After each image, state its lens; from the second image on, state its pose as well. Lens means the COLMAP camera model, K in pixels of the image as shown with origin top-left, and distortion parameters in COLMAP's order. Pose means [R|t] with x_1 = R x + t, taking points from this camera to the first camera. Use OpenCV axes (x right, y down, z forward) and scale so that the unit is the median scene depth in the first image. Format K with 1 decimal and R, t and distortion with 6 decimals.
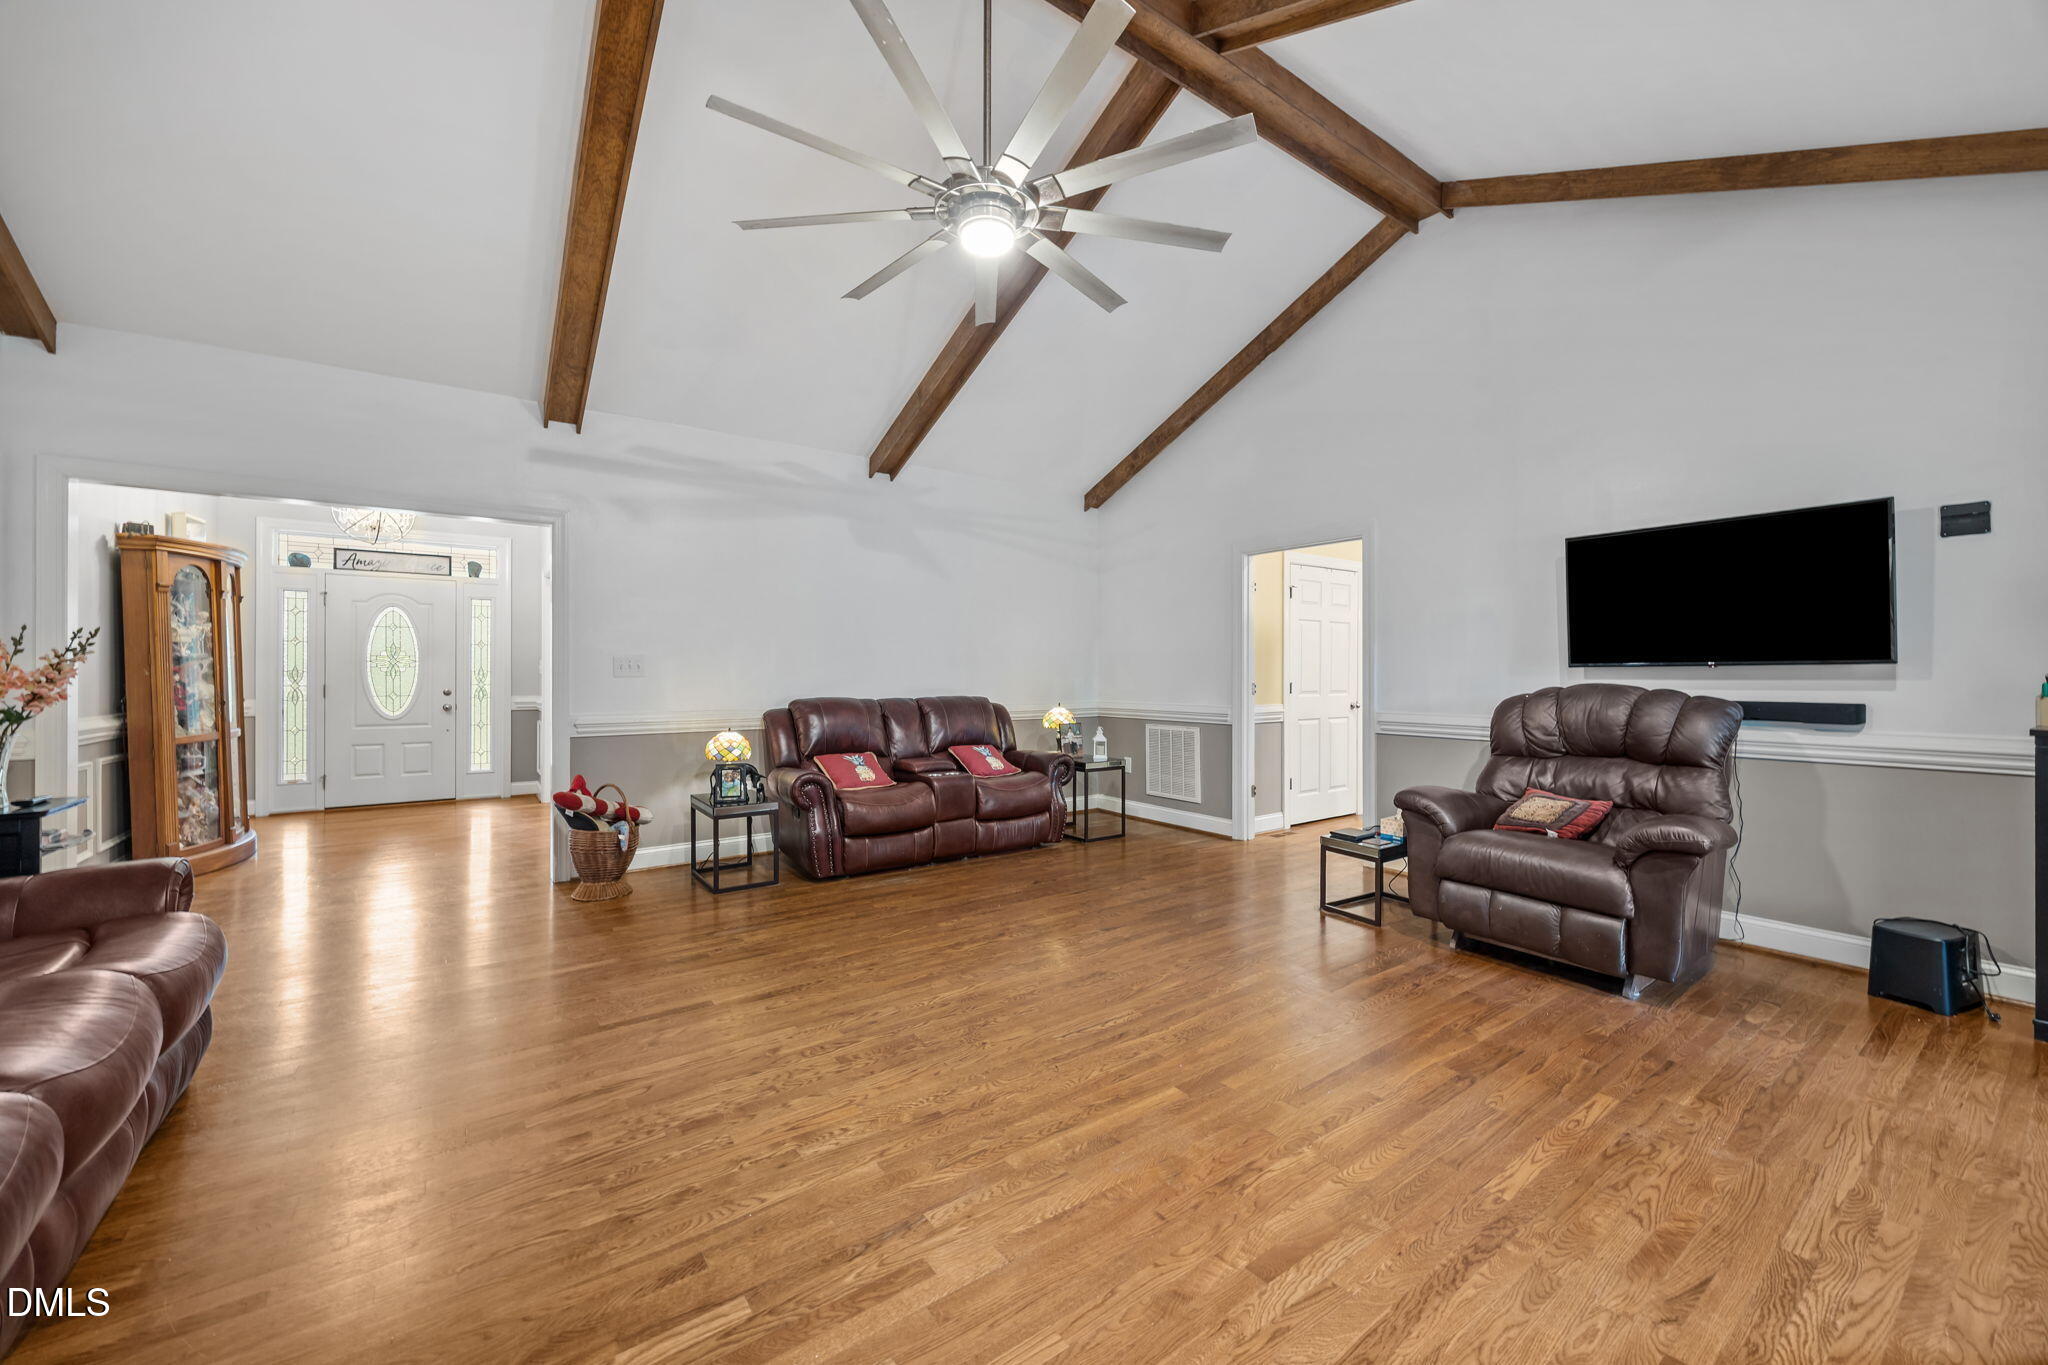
lens RADIAL K [[786.0, 0, 1029.9], [0, 786.0, 674.4], [0, 0, 1]] dist [-0.001015, 0.000110]
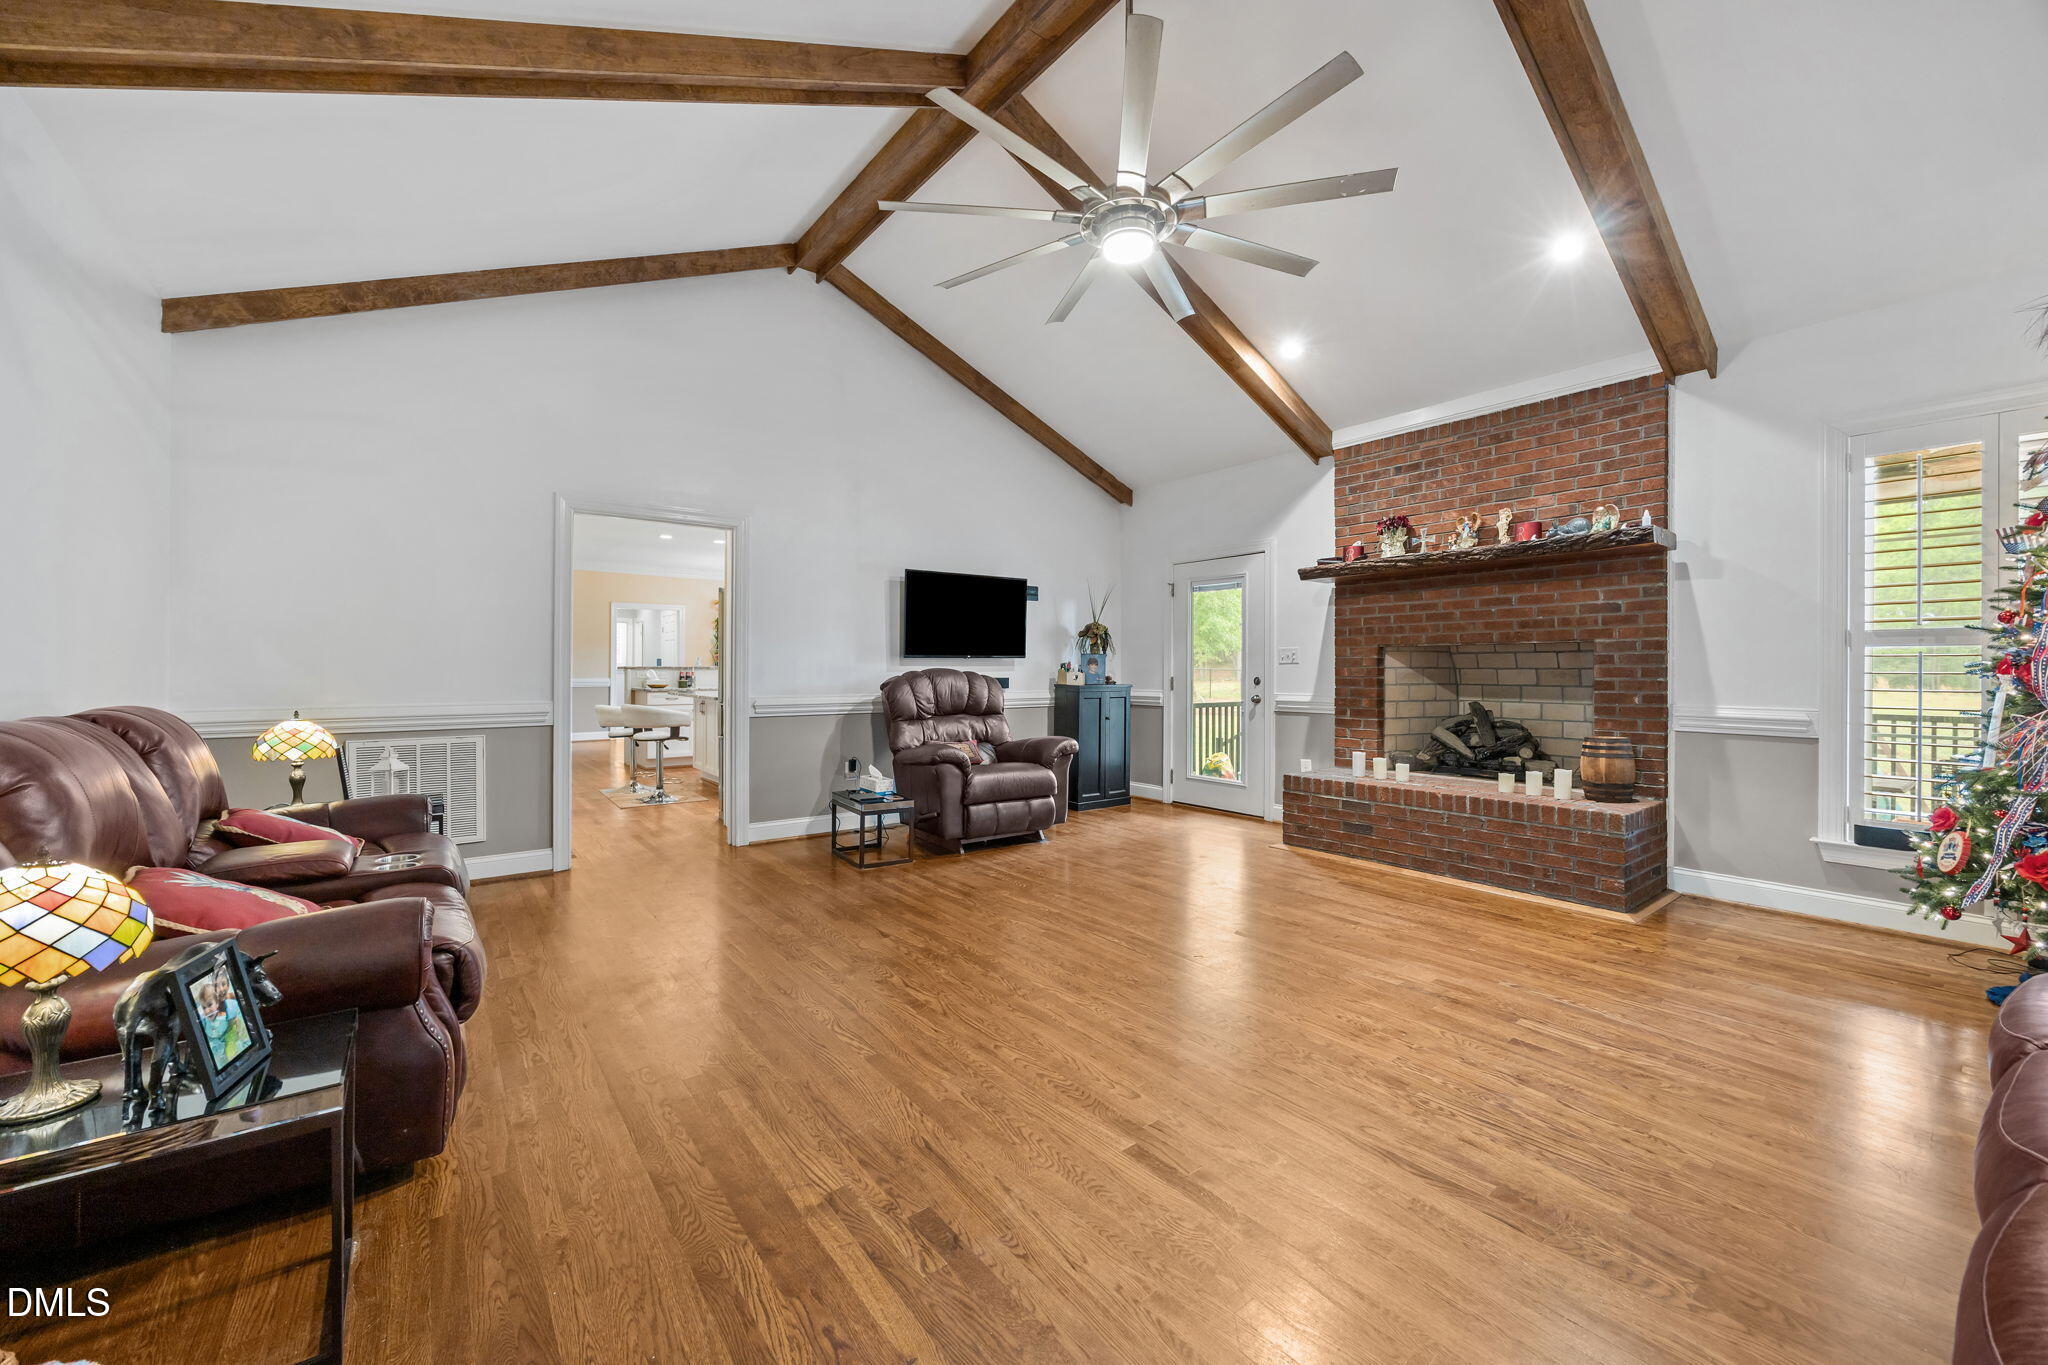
lens RADIAL K [[786.0, 0, 1029.8], [0, 786.0, 673.5], [0, 0, 1]] dist [-0.001015, 0.000110]
pose [[-0.033541, -0.007315, 0.999411, -0.954259], [0.000226, 0.999973, 0.007327, 0.012861], [-0.999437, 0.000472, -0.033538, 0.996094]]
